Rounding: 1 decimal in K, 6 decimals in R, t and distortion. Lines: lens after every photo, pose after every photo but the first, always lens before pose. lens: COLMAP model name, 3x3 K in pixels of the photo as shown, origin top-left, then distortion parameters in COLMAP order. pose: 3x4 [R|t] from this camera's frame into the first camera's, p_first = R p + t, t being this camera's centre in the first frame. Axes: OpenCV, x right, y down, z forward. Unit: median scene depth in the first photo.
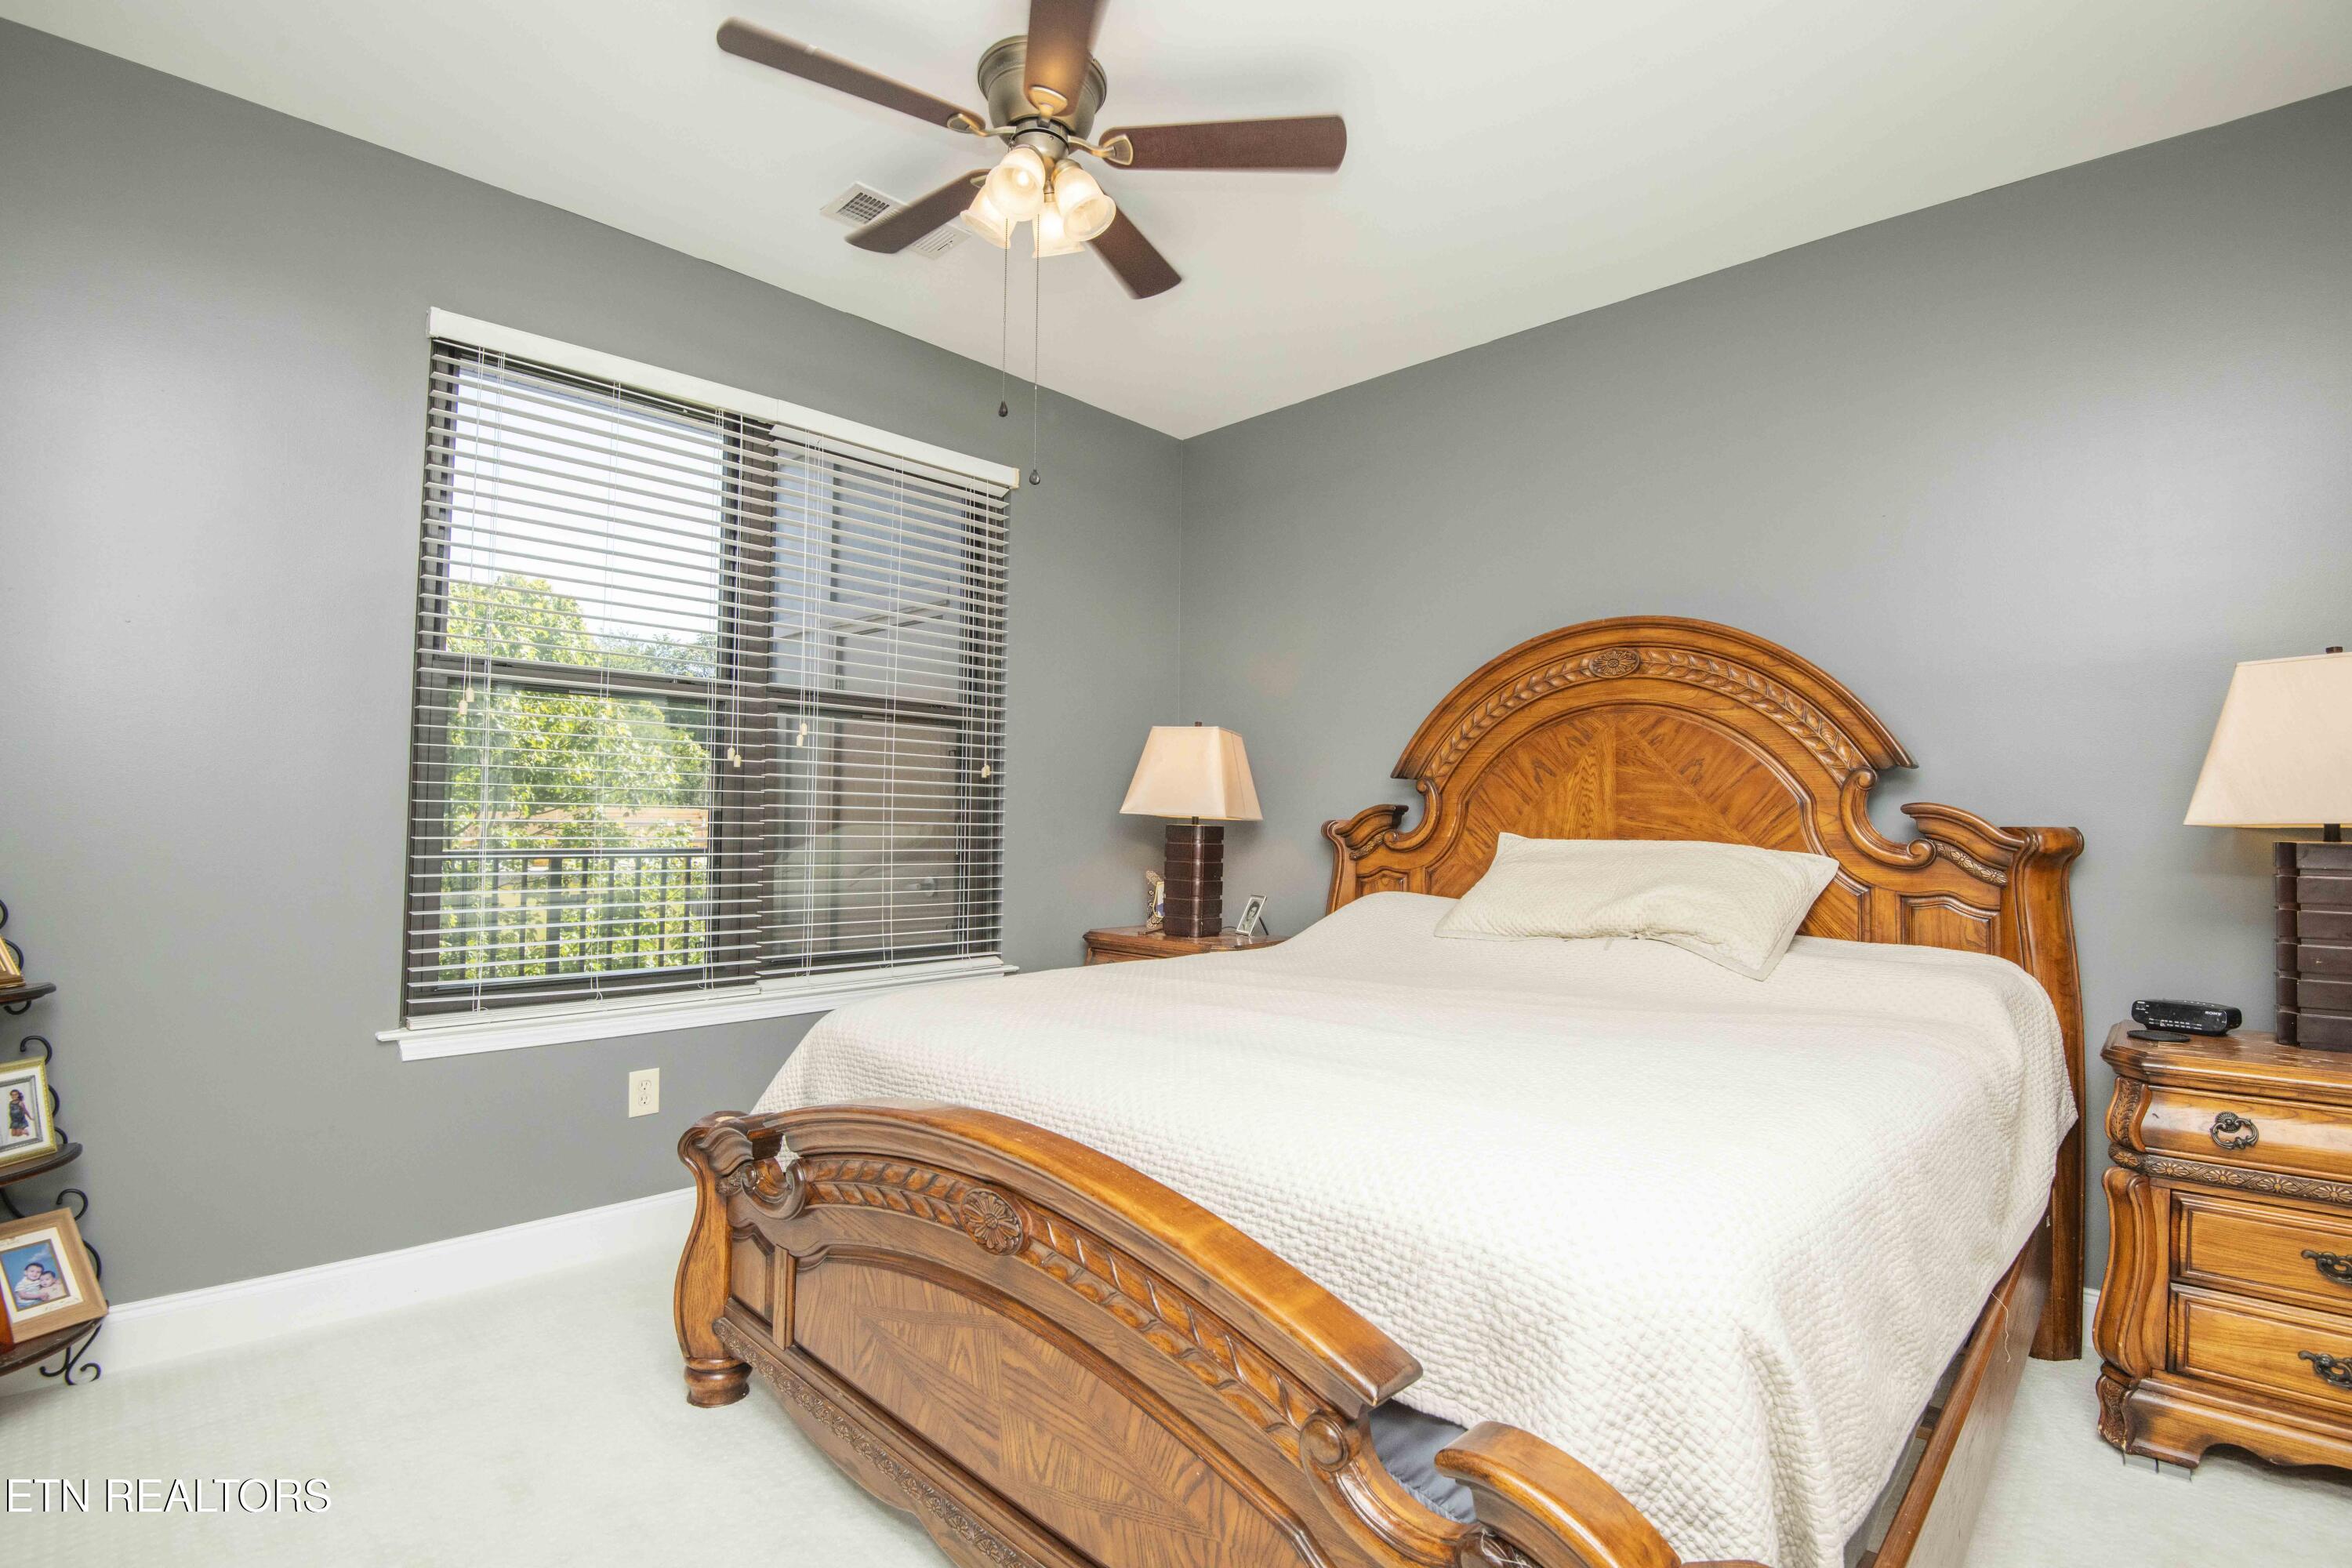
lens RADIAL K [[1099.9, 0, 1176.0], [0, 1099.9, 784.0], [0, 0, 1]] dist [-0.003636, -0.021319]
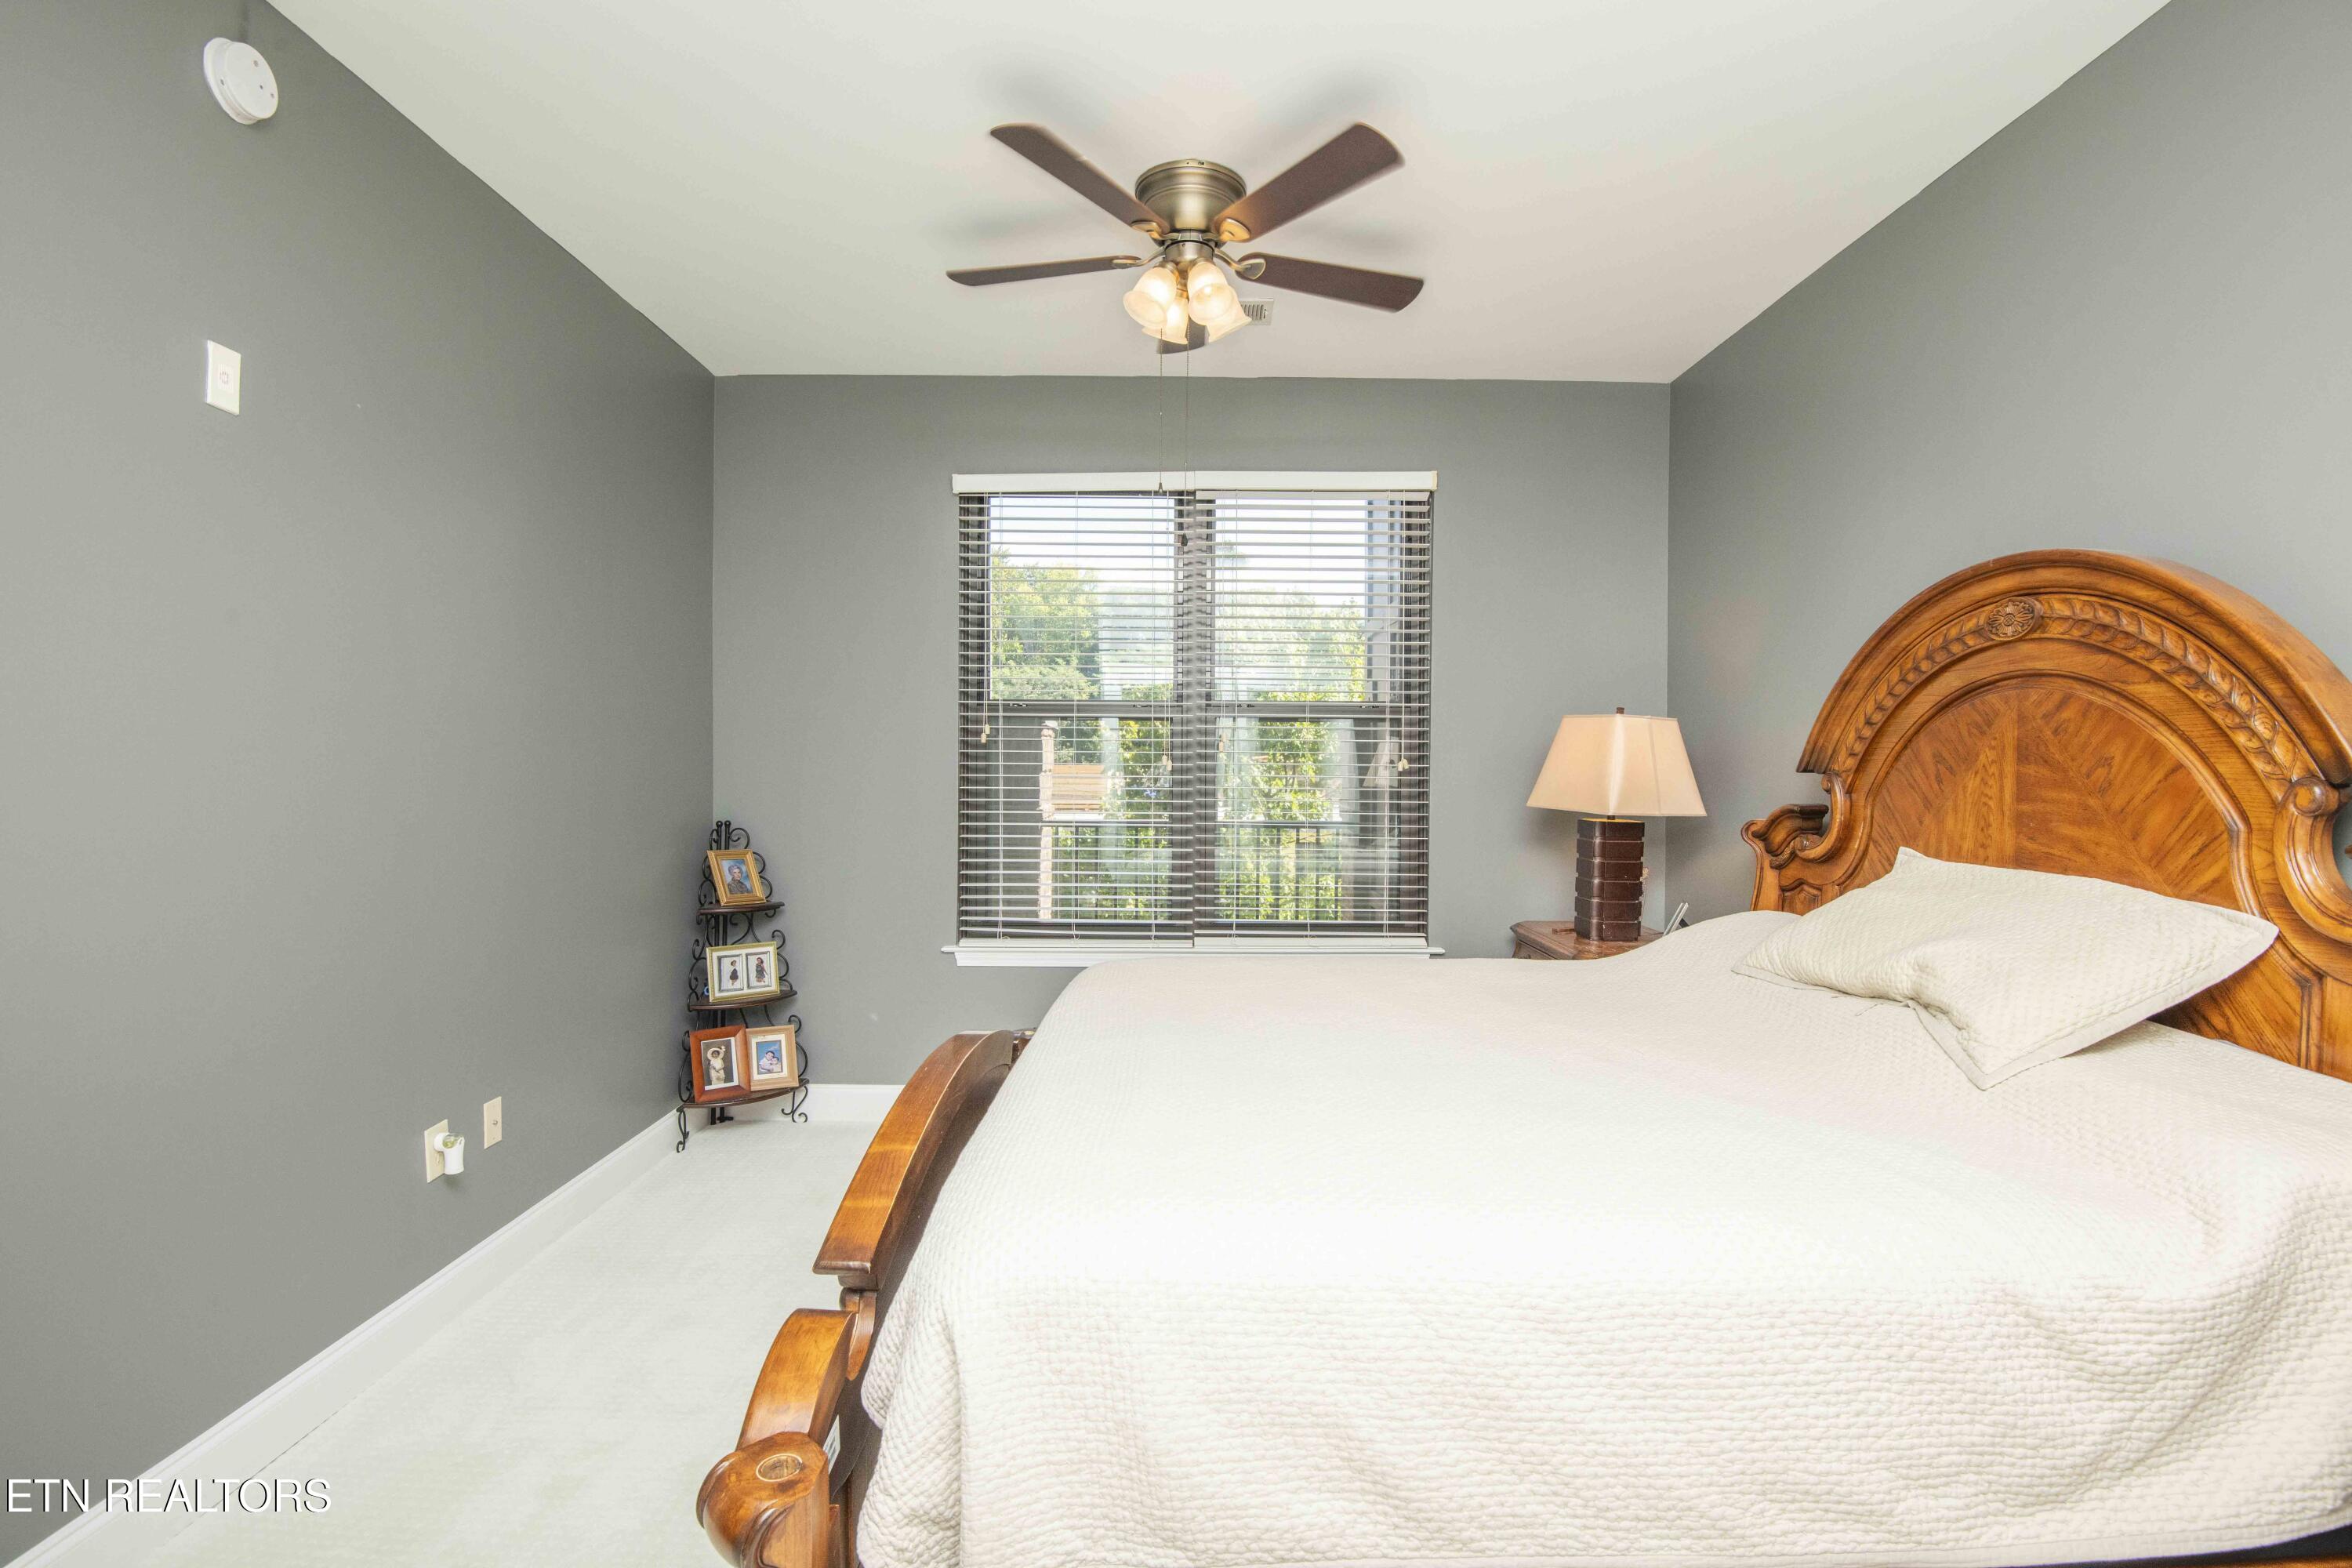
lens RADIAL K [[1099.9, 0, 1176.0], [0, 1099.9, 784.0], [0, 0, 1]] dist [-0.003636, -0.021319]
pose [[0.693331, 0.005070, -0.720601, 0.550350], [0.027593, 0.999055, 0.033578, -0.043751], [0.720091, -0.043164, 0.692536, 0.121804]]
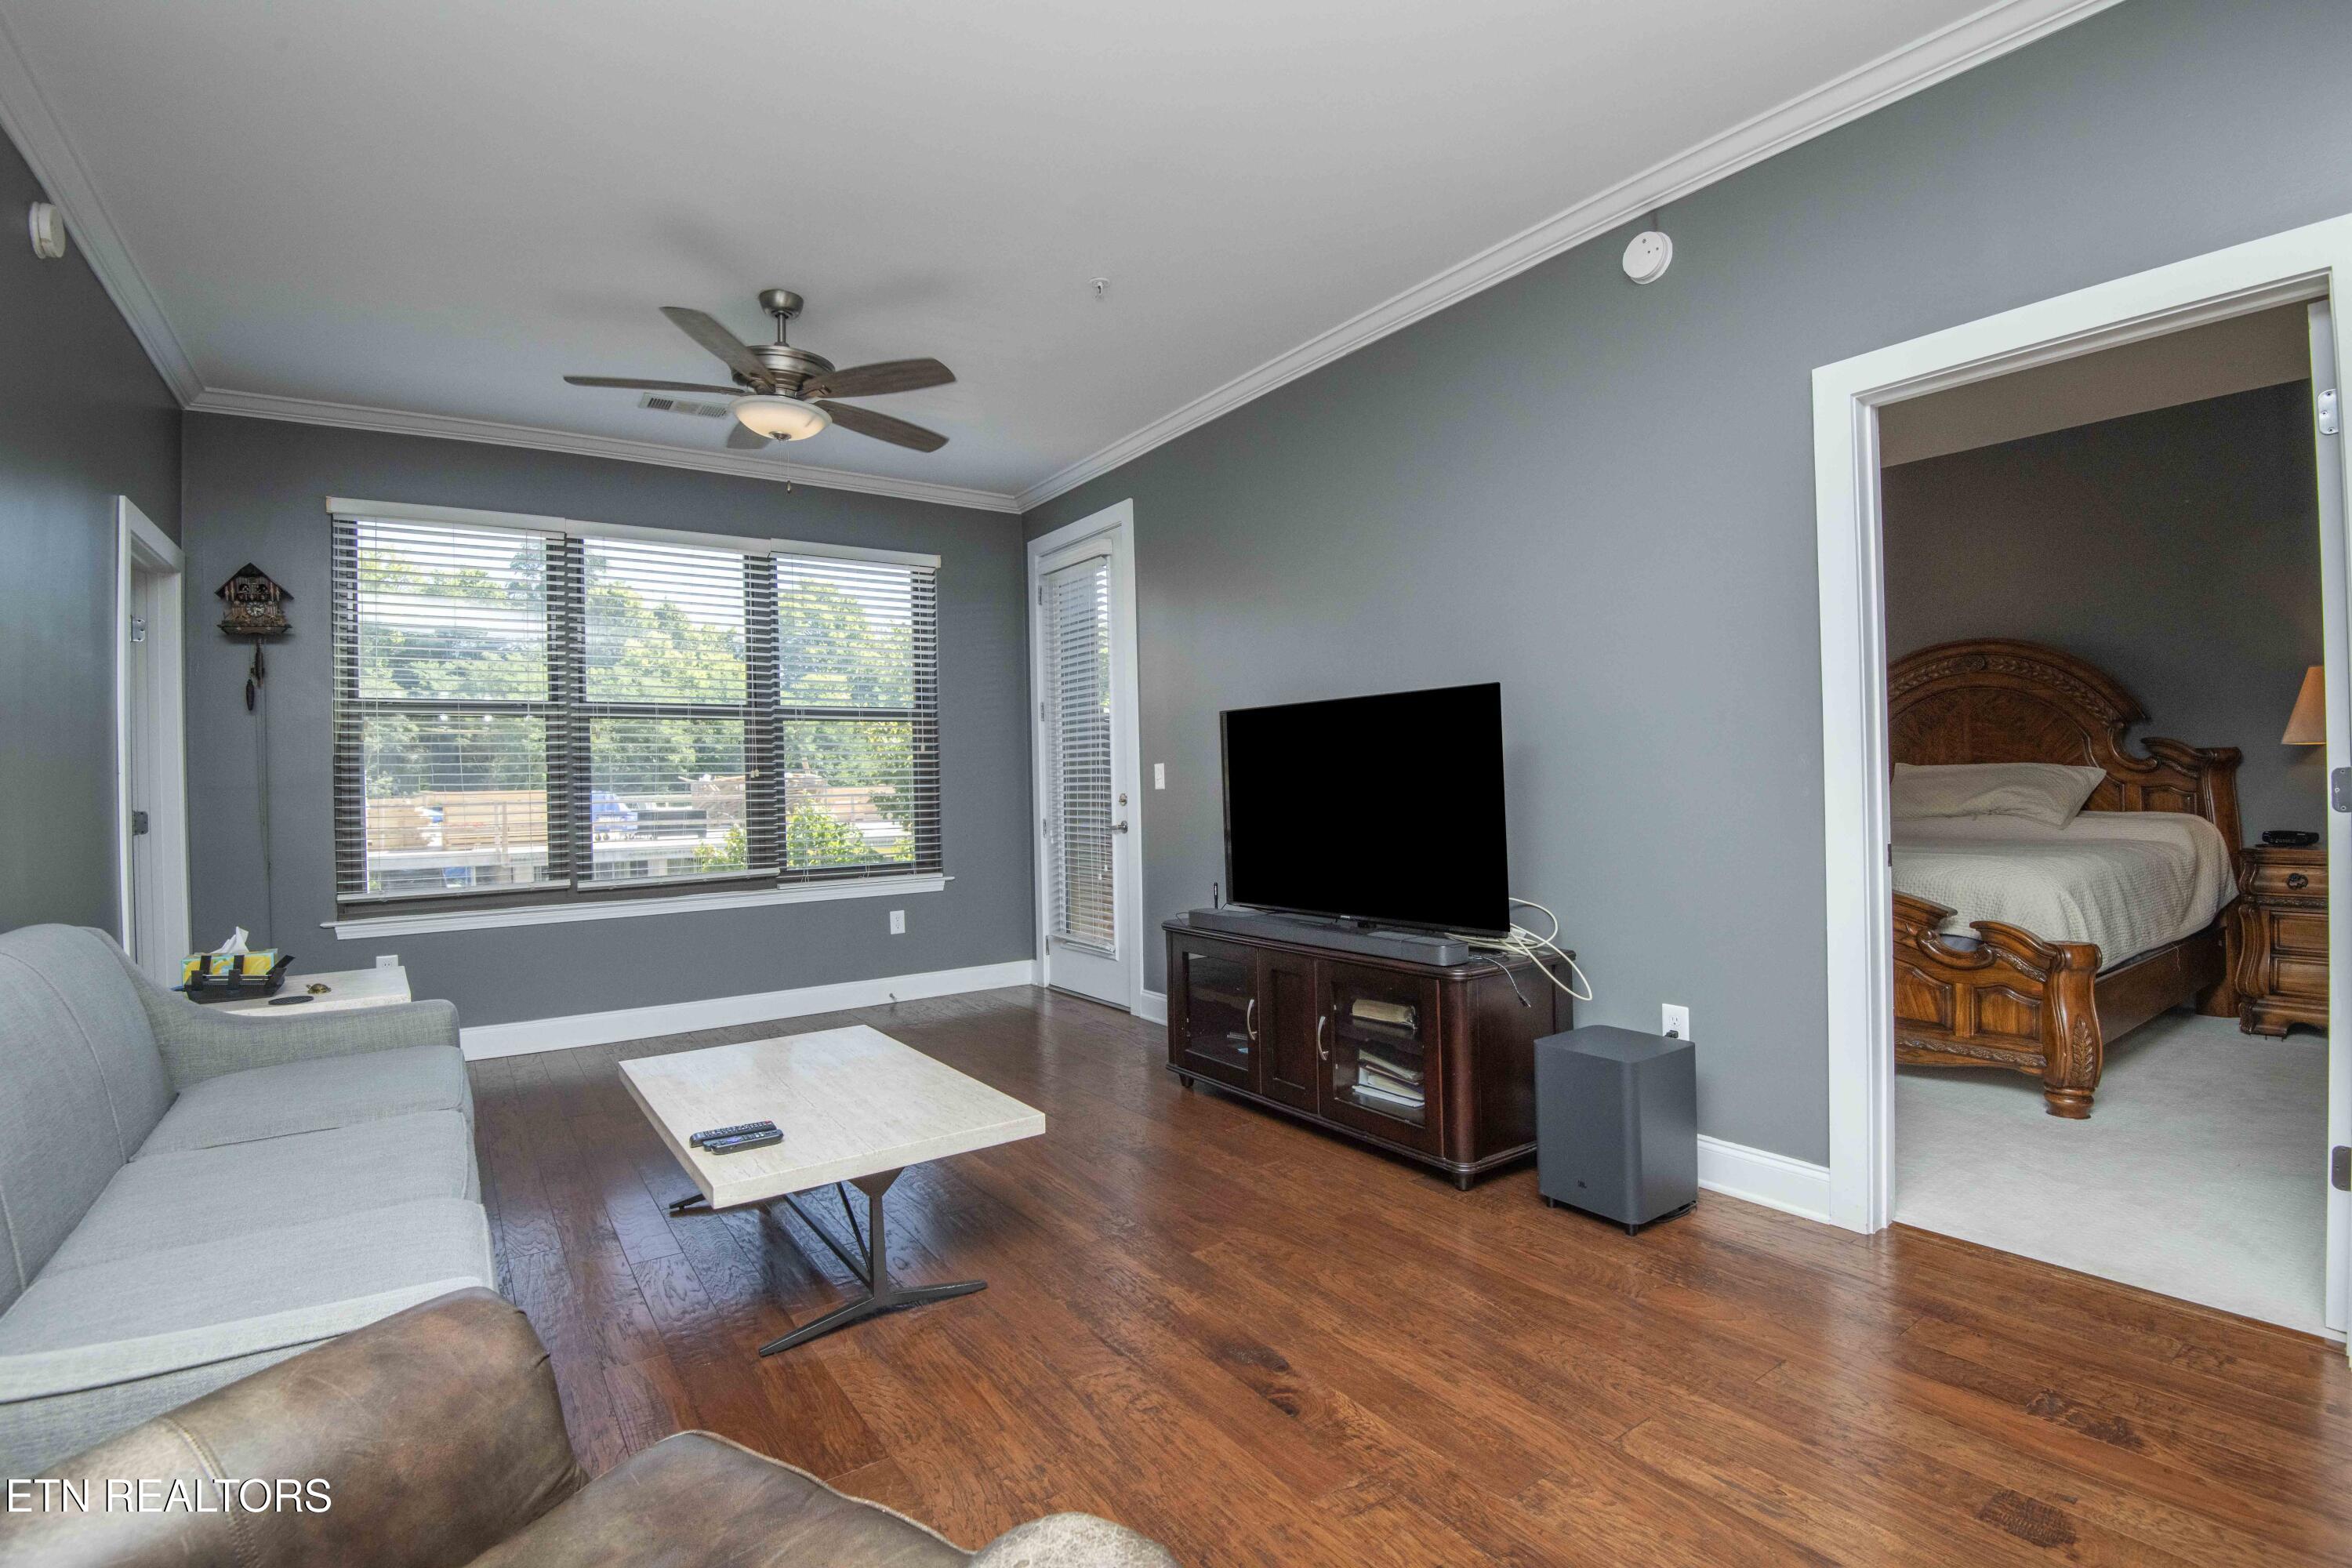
lens RADIAL K [[1099.9, 0, 1176.0], [0, 1099.9, 784.0], [0, 0, 1]] dist [-0.003636, -0.021319]
pose [[0.981868, -0.033080, -0.186655, -0.553273], [0.039889, 0.998664, 0.032841, -0.026997], [0.185319, -0.039691, 0.981877, -1.008488]]
